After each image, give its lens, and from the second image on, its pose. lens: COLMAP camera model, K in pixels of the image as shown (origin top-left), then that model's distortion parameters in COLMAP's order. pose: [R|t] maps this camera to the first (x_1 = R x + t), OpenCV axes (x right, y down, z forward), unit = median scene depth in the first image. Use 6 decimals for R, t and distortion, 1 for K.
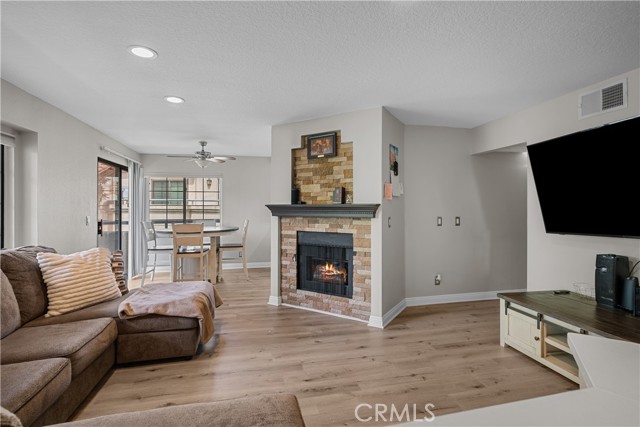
lens RADIAL K [[313.3, 0, 317.4], [0, 313.3, 206.9], [0, 0, 1]] dist [-0.001645, 0.001898]
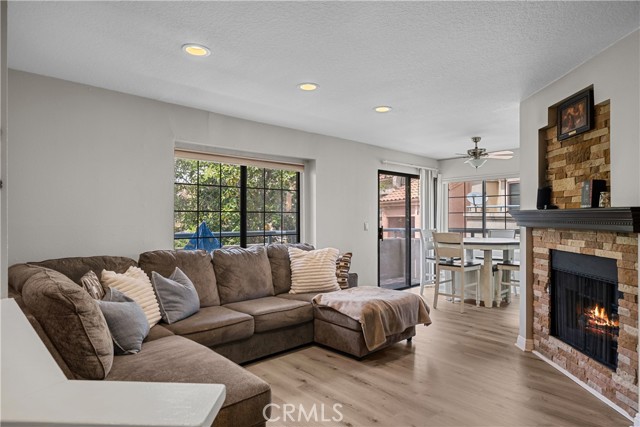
lens RADIAL K [[371.2, 0, 322.9], [0, 371.2, 214.3], [0, 0, 1]] dist [0.007323, -0.003685]
pose [[0.504427, -0.005024, -0.863440, 0.411369], [0.005243, 0.999982, -0.002755, 0.001978], [0.863439, -0.003138, 0.504444, 0.186171]]
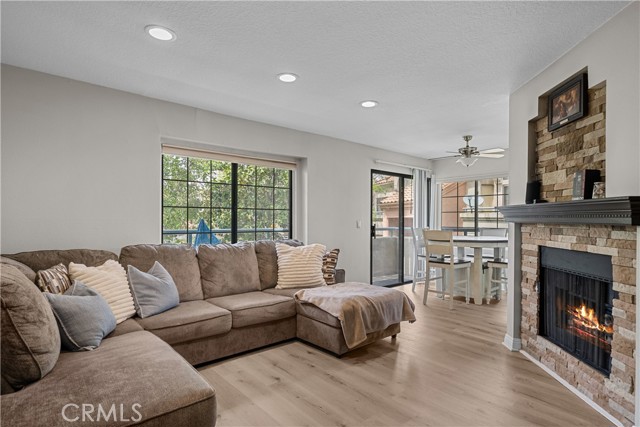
lens RADIAL K [[338.9, 0, 320.6], [0, 338.9, 219.6], [0, 0, 1]] dist [0.003086, -0.000814]
pose [[0.474115, 0.005245, -0.880447, 0.365807], [0.001183, 0.999978, 0.006595, 0.019485], [0.880462, -0.004168, 0.474098, 0.289551]]
